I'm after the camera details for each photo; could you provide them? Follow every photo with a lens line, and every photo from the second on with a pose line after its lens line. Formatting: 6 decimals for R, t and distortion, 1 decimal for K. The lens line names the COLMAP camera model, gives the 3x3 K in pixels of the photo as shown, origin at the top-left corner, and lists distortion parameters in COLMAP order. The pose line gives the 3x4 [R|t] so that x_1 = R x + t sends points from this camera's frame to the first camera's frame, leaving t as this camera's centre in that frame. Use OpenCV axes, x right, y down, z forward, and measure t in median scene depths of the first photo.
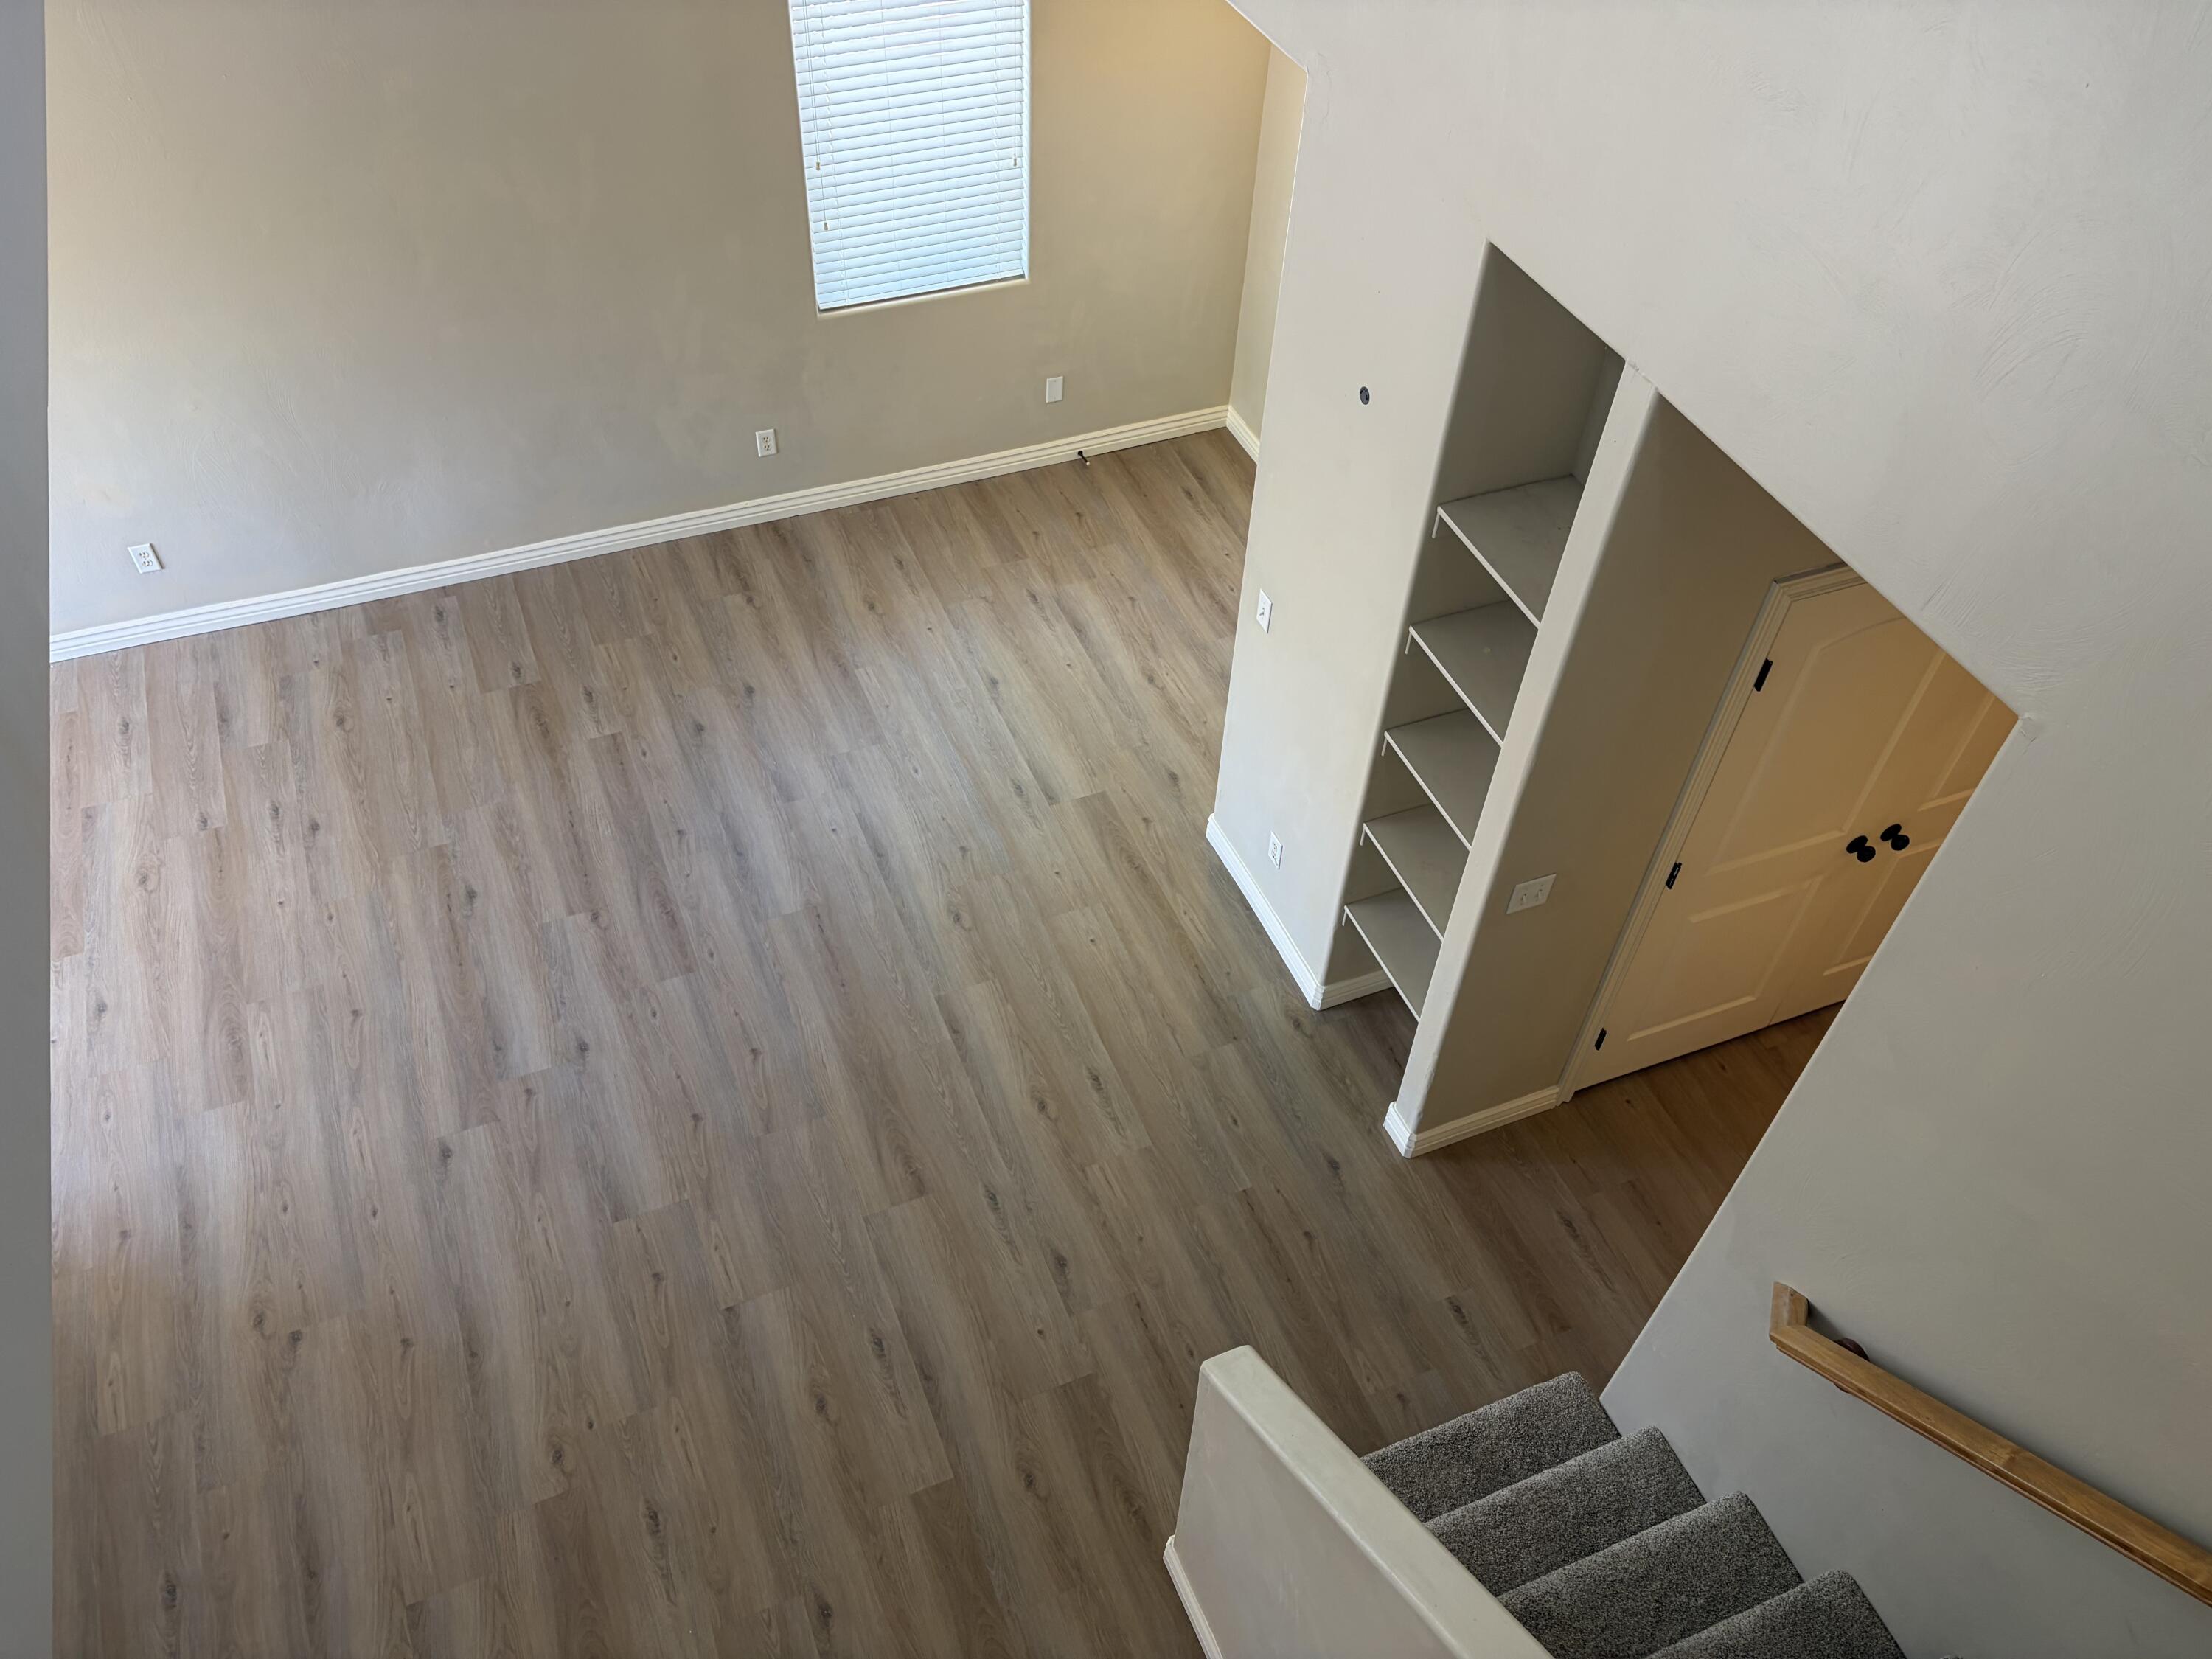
lens RADIAL K [[1657.3, 0, 1117.7], [0, 1657.3, 833.3], [0, 0, 1]] dist [0.026716, -0.026165]
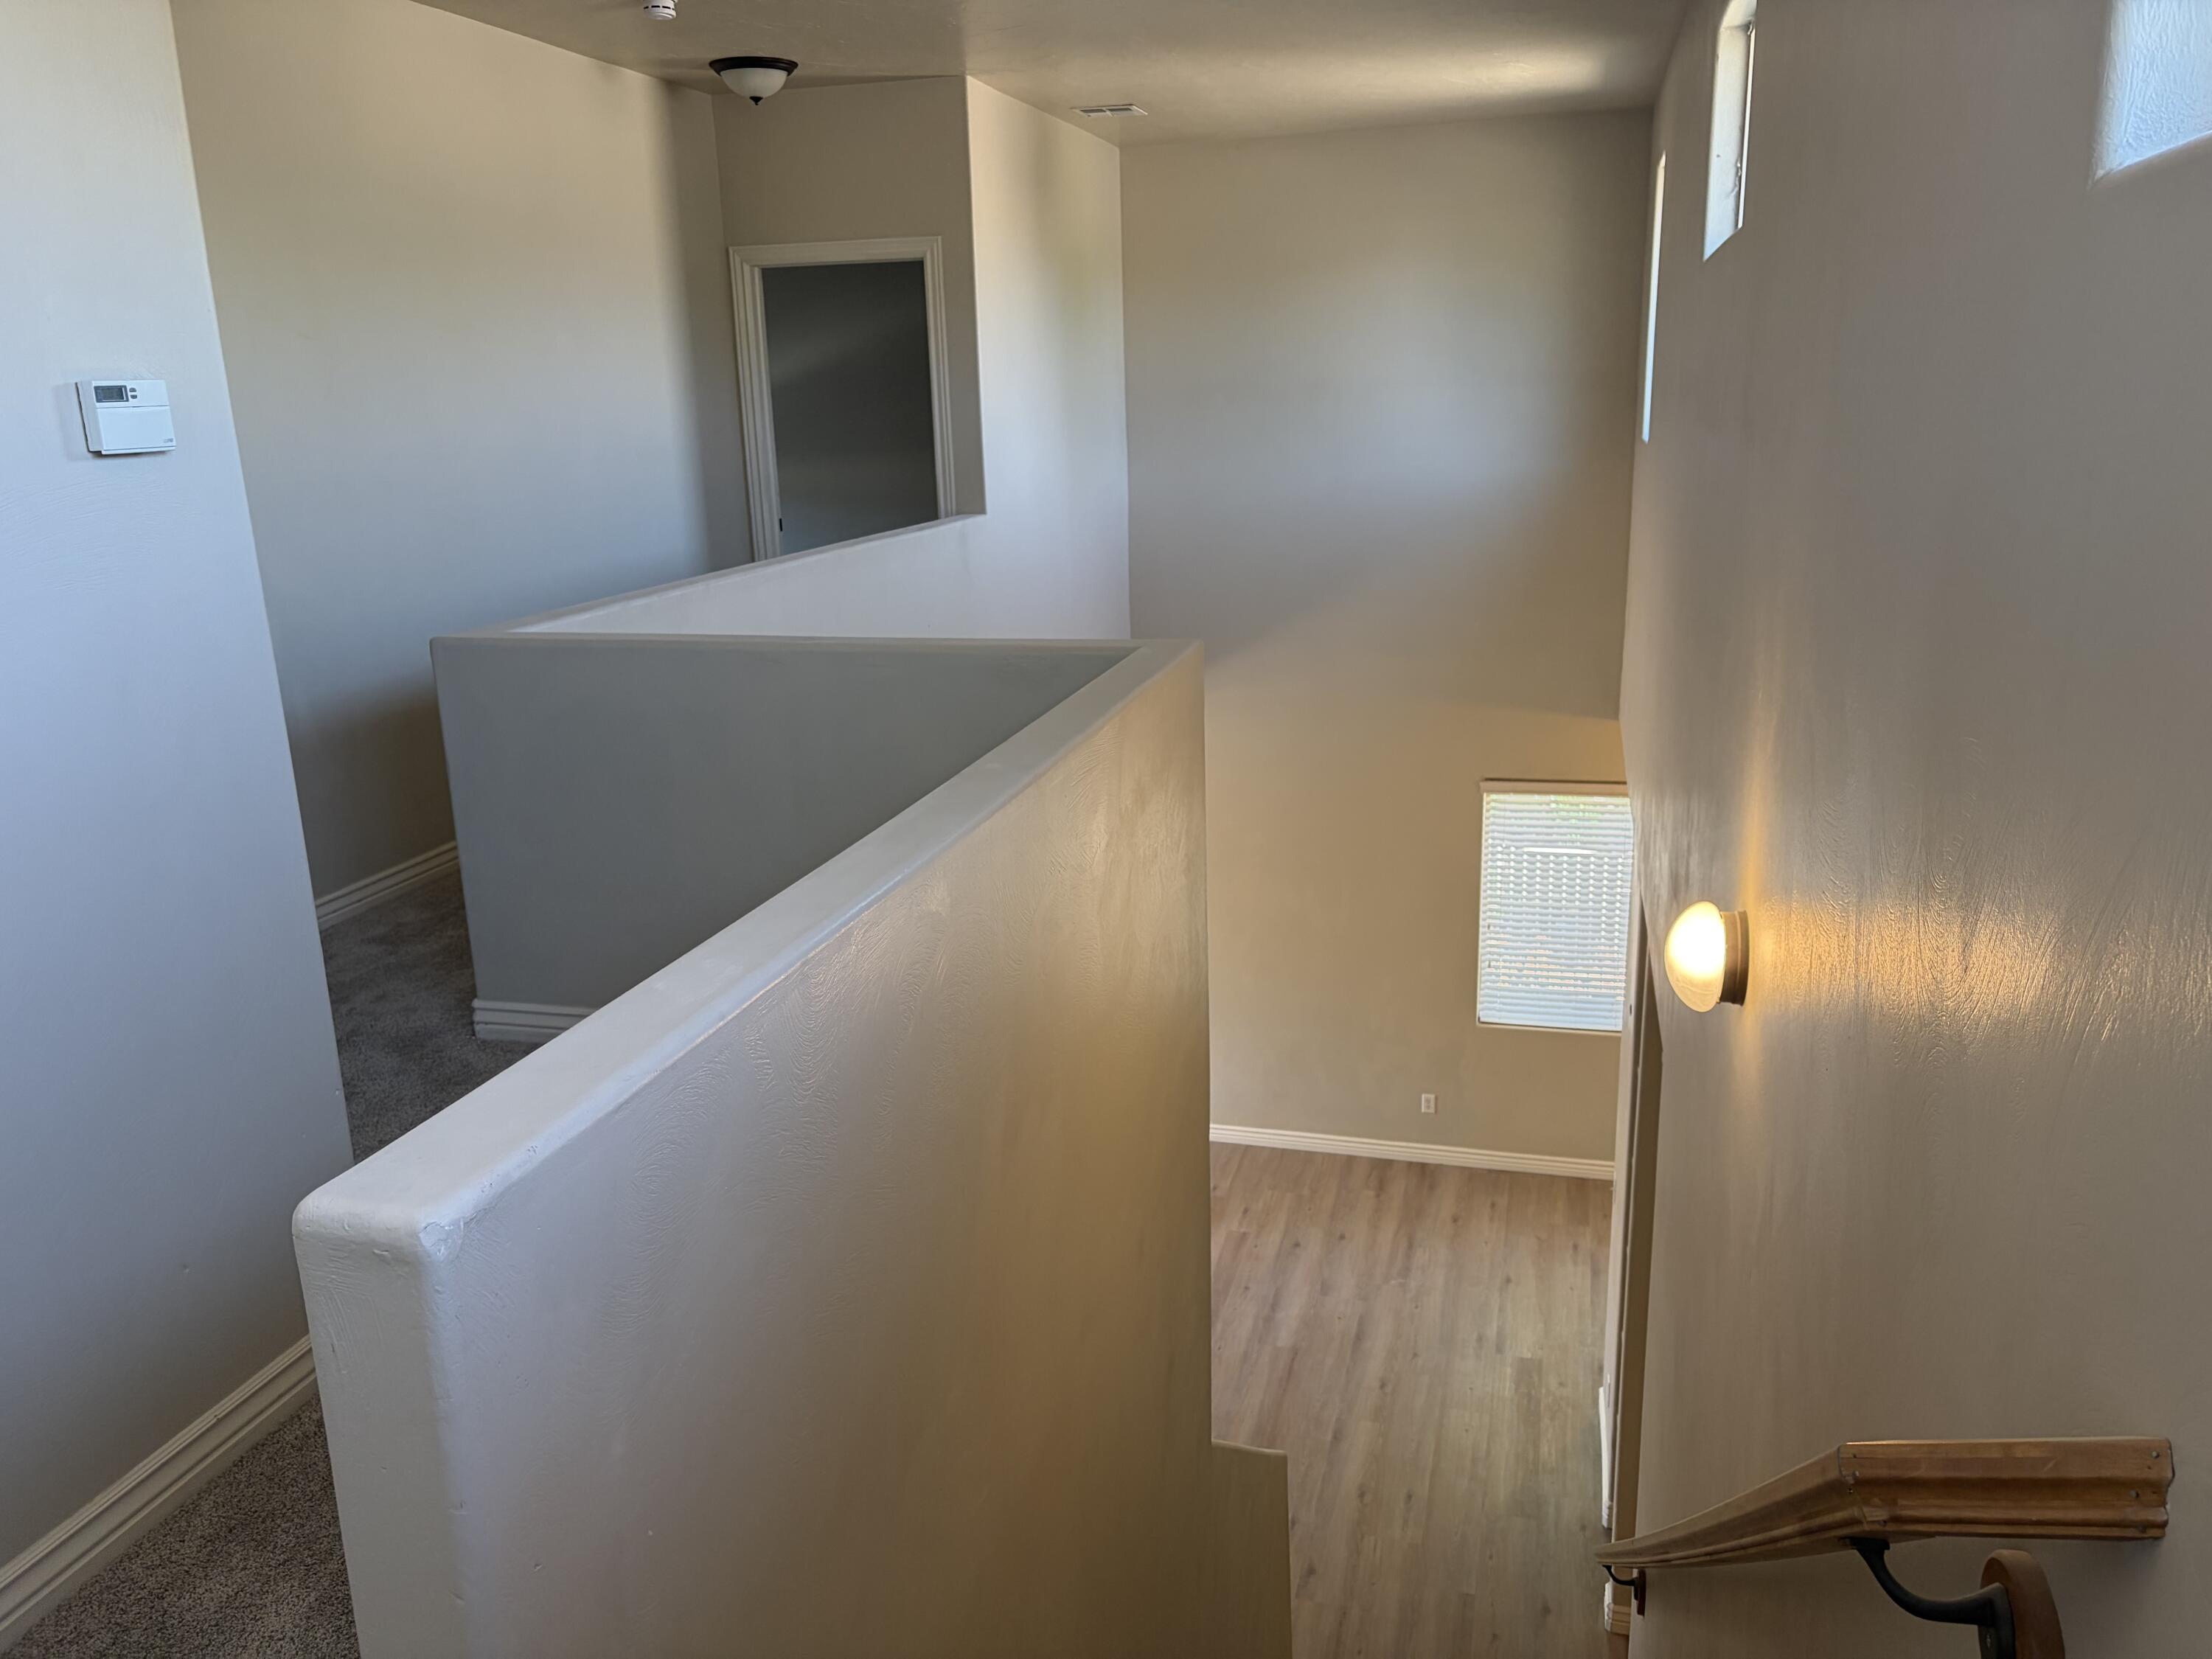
lens RADIAL K [[1657.3, 0, 1105.8], [0, 1657.3, 820.1], [0, 0, 1]] dist [0.026716, -0.026165]
pose [[0.782210, 0.084447, -0.617266, 0.488605], [-0.409861, 0.815934, -0.407757, 0.297833], [0.469214, 0.571944, 0.672843, -0.273641]]
